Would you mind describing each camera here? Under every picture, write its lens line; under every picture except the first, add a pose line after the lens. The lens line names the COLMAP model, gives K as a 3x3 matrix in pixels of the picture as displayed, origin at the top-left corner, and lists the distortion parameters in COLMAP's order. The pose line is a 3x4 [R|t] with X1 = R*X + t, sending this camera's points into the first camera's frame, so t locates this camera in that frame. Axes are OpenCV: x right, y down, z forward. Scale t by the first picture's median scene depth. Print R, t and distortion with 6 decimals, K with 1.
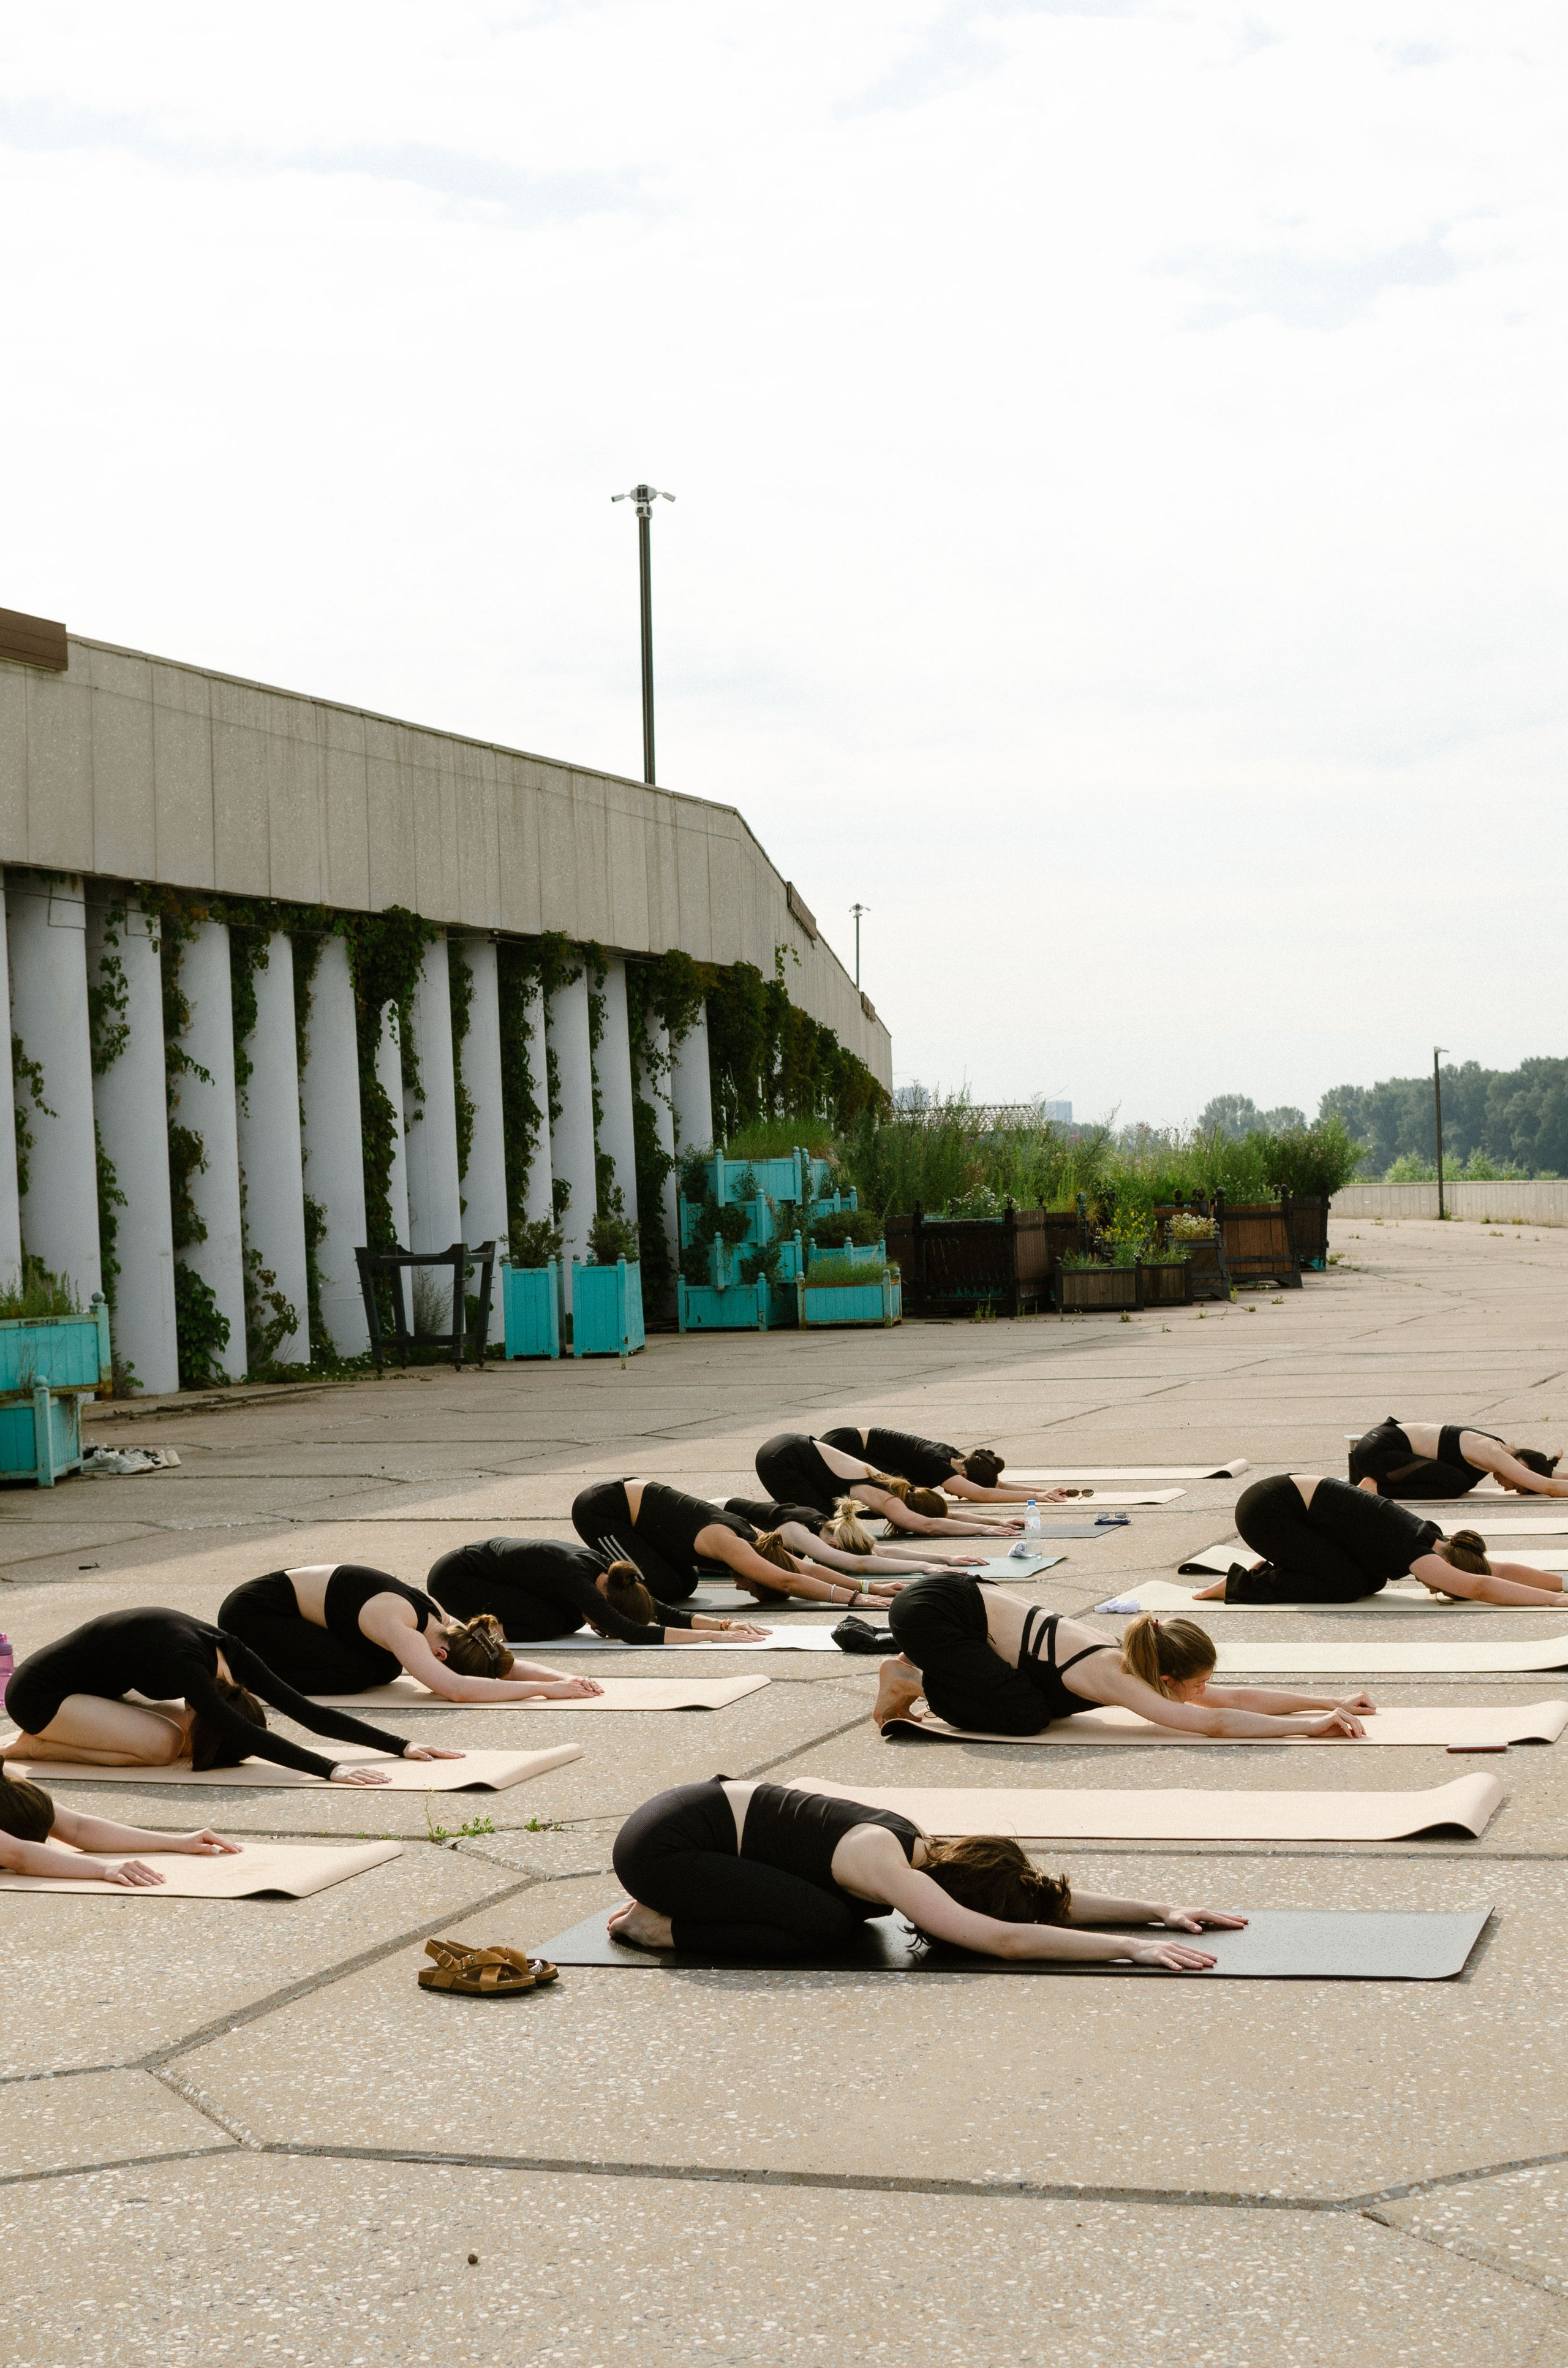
lens RADIAL K [[3721.9, 0, 784.0], [0, 3721.9, 1184.0], [0, 0, 1]] dist [-0.189319, 0.136251]
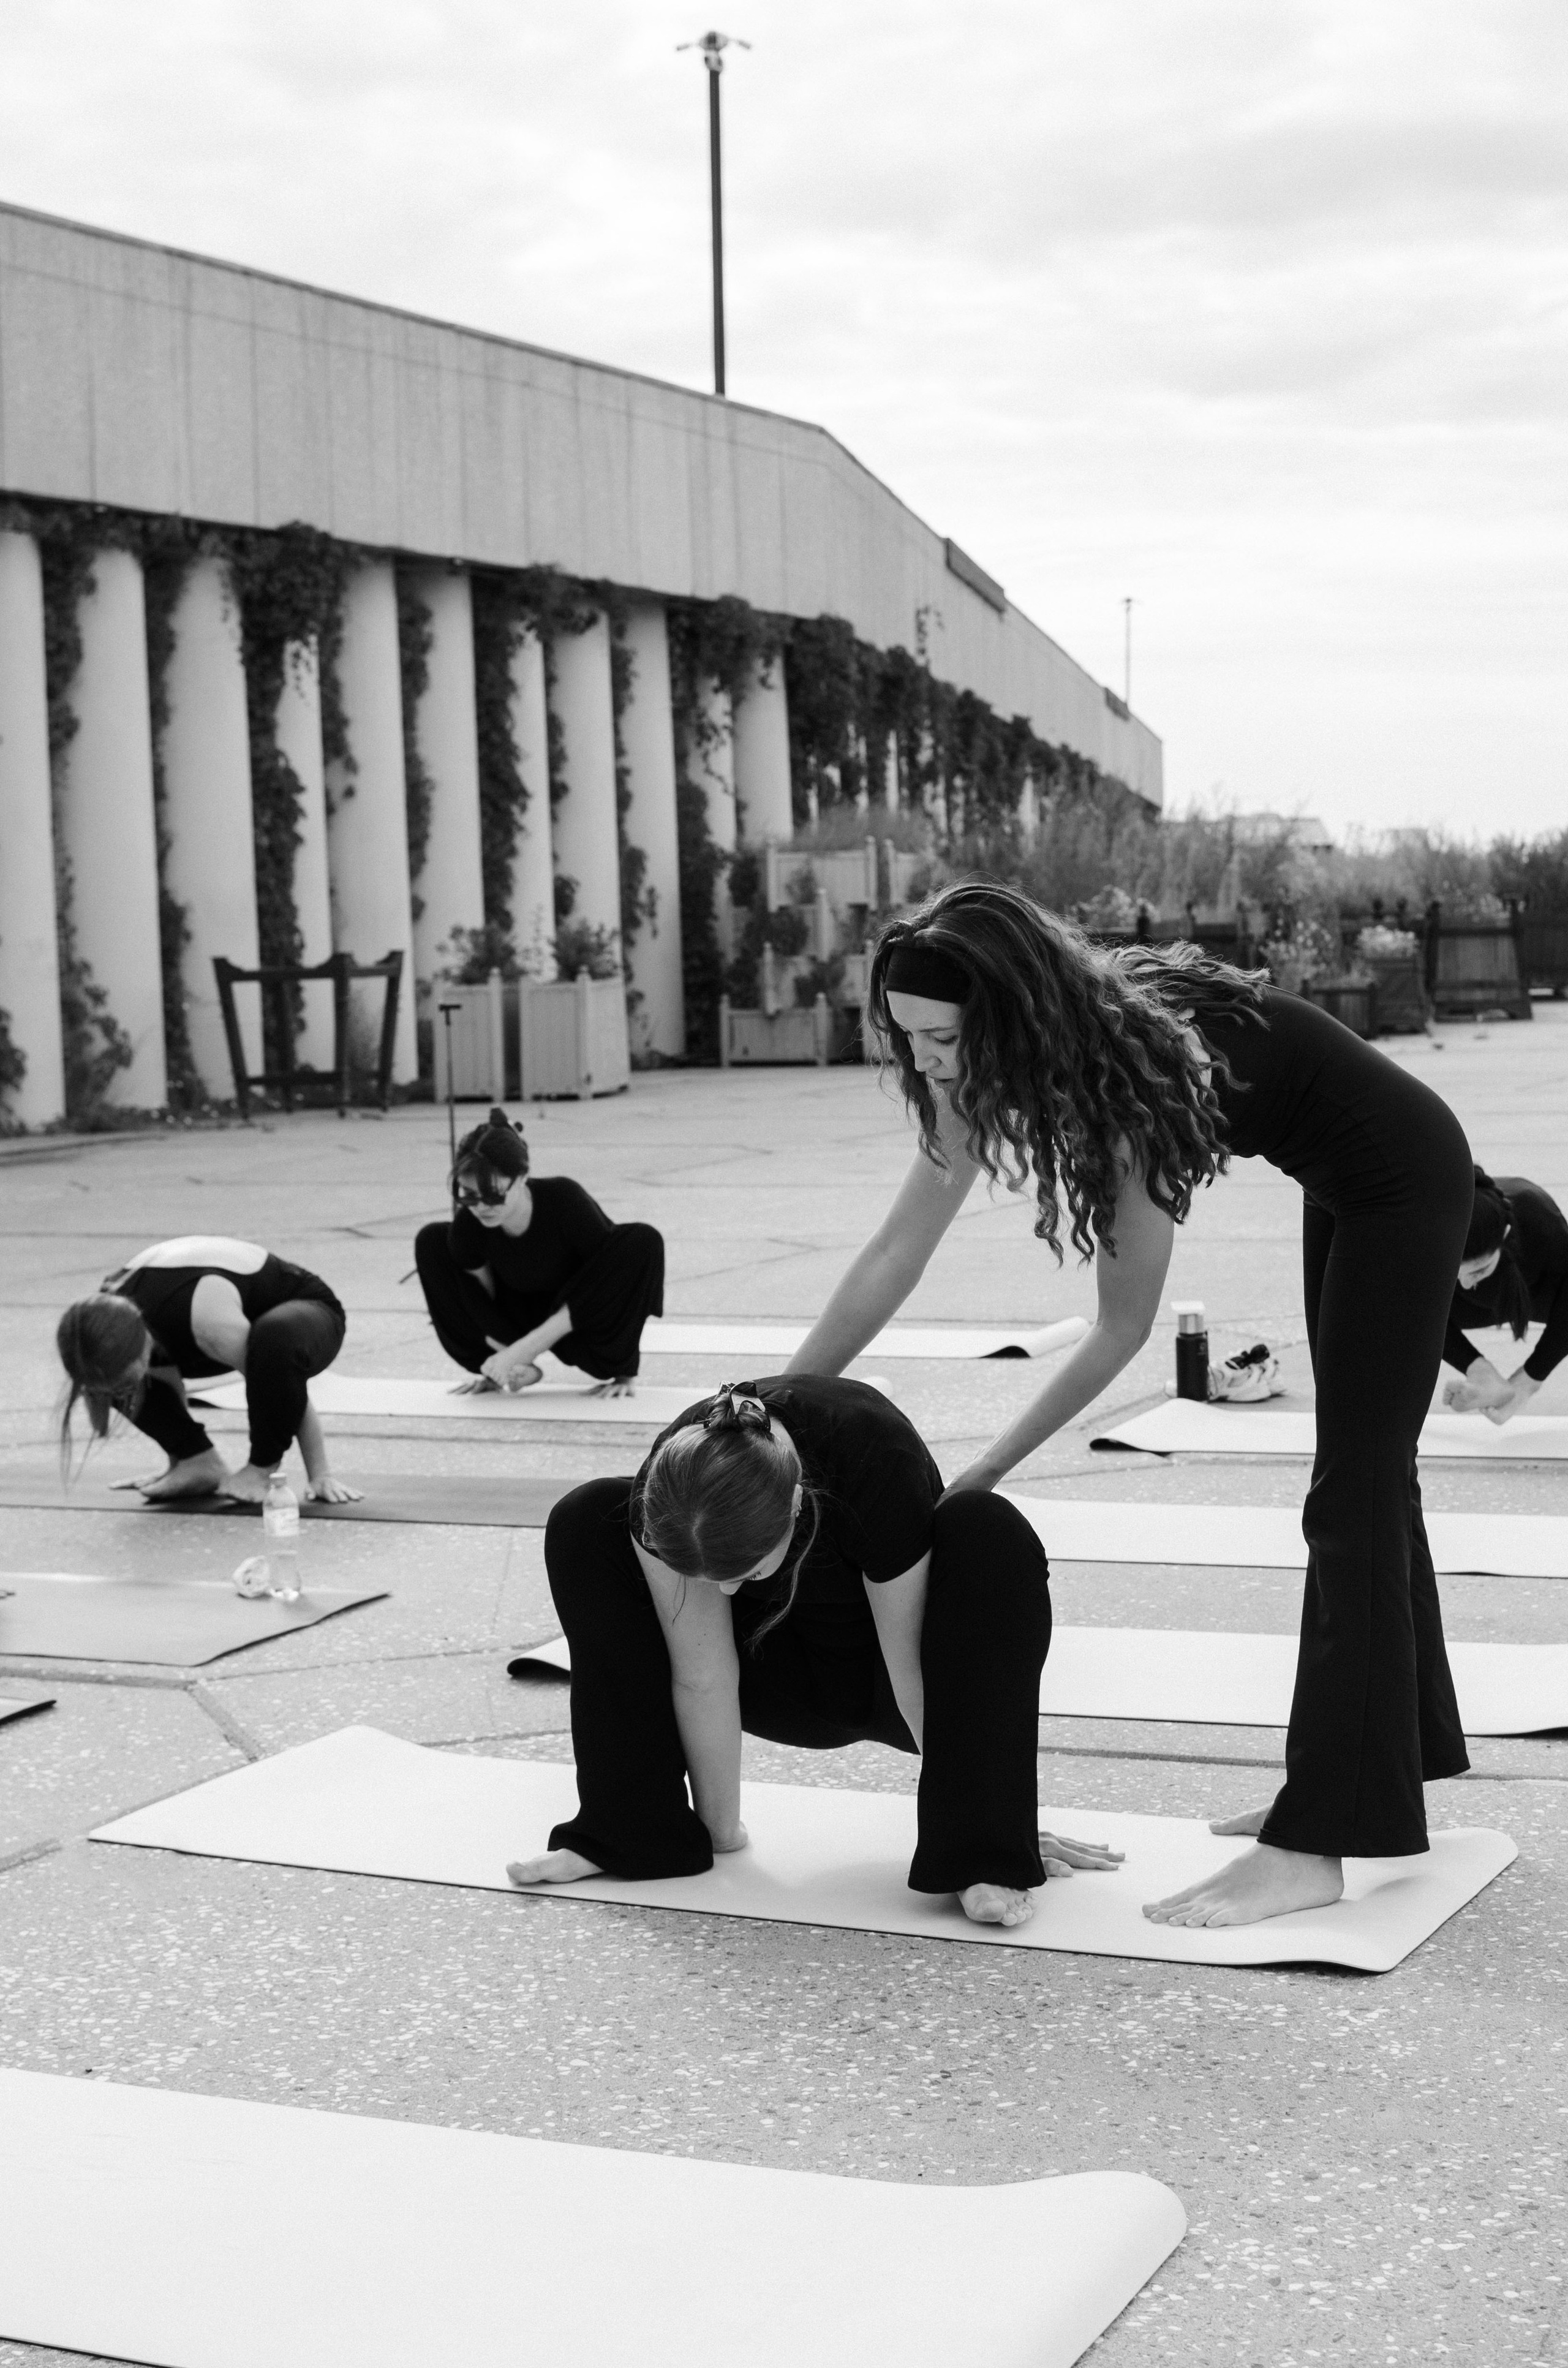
lens RADIAL K [[3721.9, 0, 784.0], [0, 3721.9, 1184.0], [0, 0, 1]] dist [-0.189319, 0.136251]
pose [[0.995434, 0.013358, -0.094518, 0.063347], [-0.006286, 0.997184, 0.074735, 0.004848], [0.095250, -0.073800, 0.992714, 0.200427]]
